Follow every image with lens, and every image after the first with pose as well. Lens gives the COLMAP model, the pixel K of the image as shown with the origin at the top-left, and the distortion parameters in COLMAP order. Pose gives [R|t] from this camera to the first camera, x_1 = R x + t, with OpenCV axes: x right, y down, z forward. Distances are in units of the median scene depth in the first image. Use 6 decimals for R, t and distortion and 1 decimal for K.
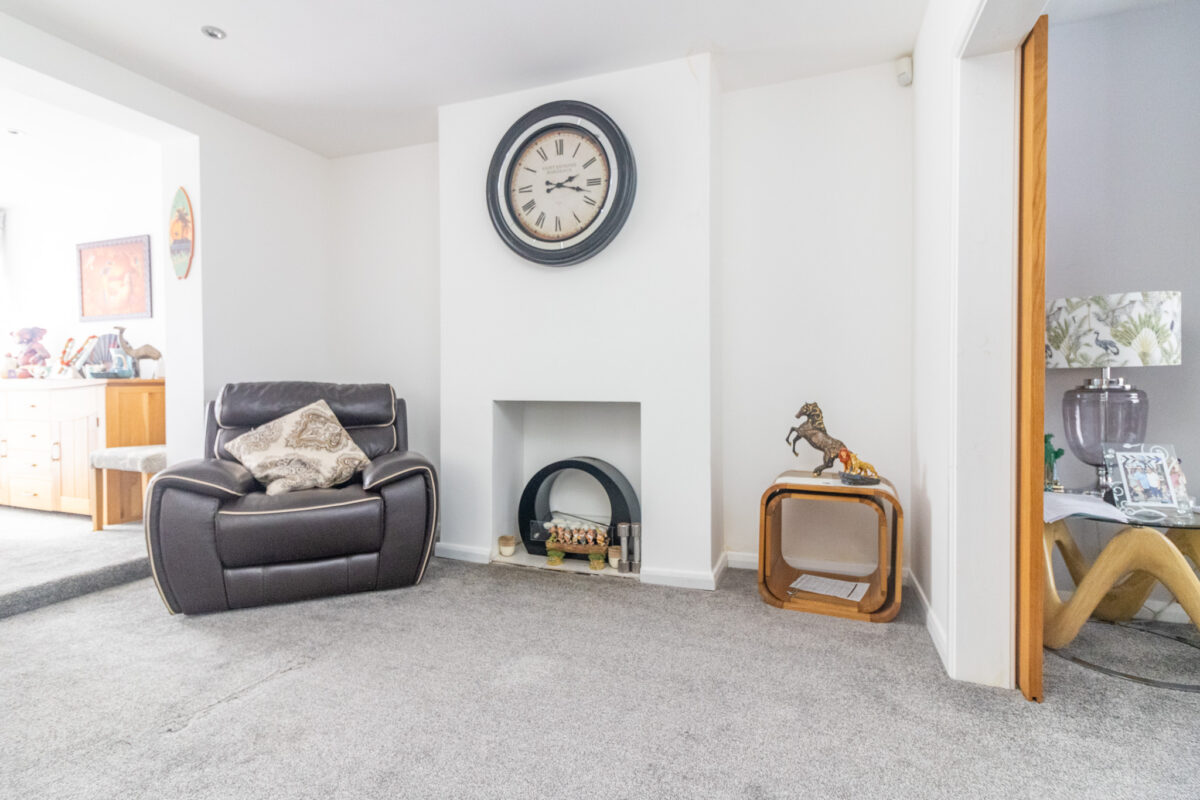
lens RADIAL K [[561.9, 0, 600.0], [0, 561.9, 400.0], [0, 0, 1]] dist [0.009792, 0.000014]
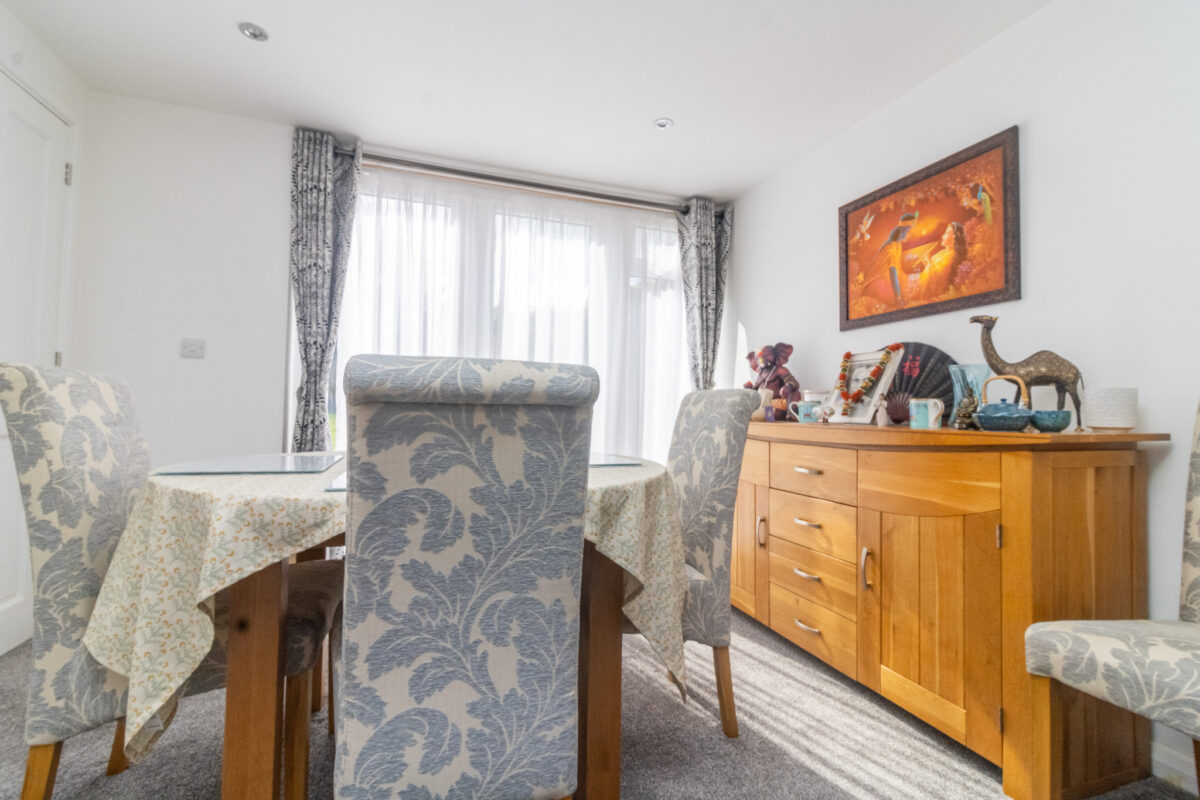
lens RADIAL K [[561.9, 0, 600.0], [0, 561.9, 400.0], [0, 0, 1]] dist [0.009792, 0.000014]
pose [[0.633868, -0.006076, -0.773417, -0.636447], [-0.031777, 0.998920, -0.033891, -0.033084], [0.772788, 0.046060, 0.632991, 0.425950]]
